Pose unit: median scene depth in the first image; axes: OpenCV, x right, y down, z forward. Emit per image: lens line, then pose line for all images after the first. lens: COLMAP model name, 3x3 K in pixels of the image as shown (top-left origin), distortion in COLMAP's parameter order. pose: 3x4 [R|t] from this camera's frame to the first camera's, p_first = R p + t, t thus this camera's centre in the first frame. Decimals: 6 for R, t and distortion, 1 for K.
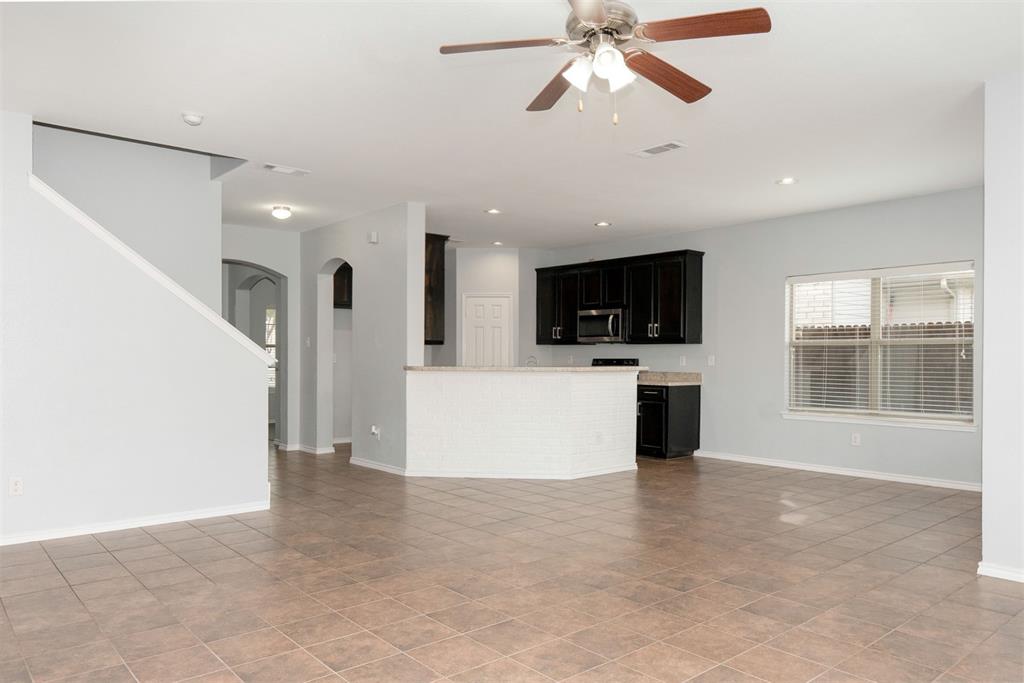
lens RADIAL K [[714.3, 0, 510.1], [0, 714.3, 346.2], [0, 0, 1]] dist [0.002130, -0.008216]
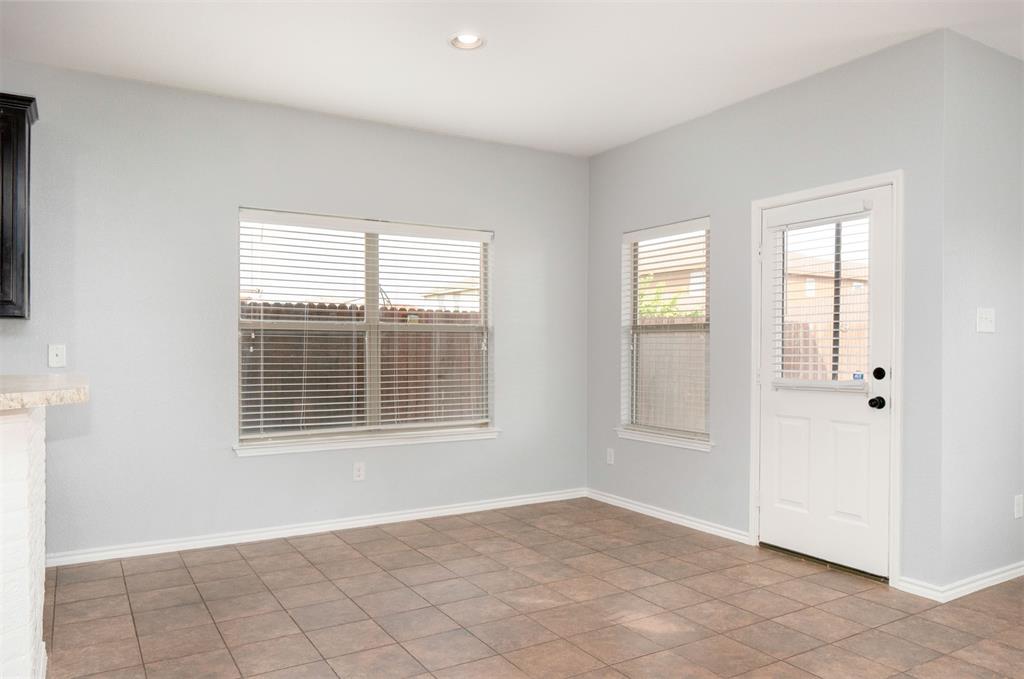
lens RADIAL K [[714.3, 0, 514.3], [0, 714.3, 358.4], [0, 0, 1]] dist [0.002130, -0.008216]
pose [[0.169324, -0.015858, 0.985433, -0.185751], [-0.014151, 0.999728, 0.018520, 0.012897], [-0.985459, -0.017081, 0.169053, 0.954716]]
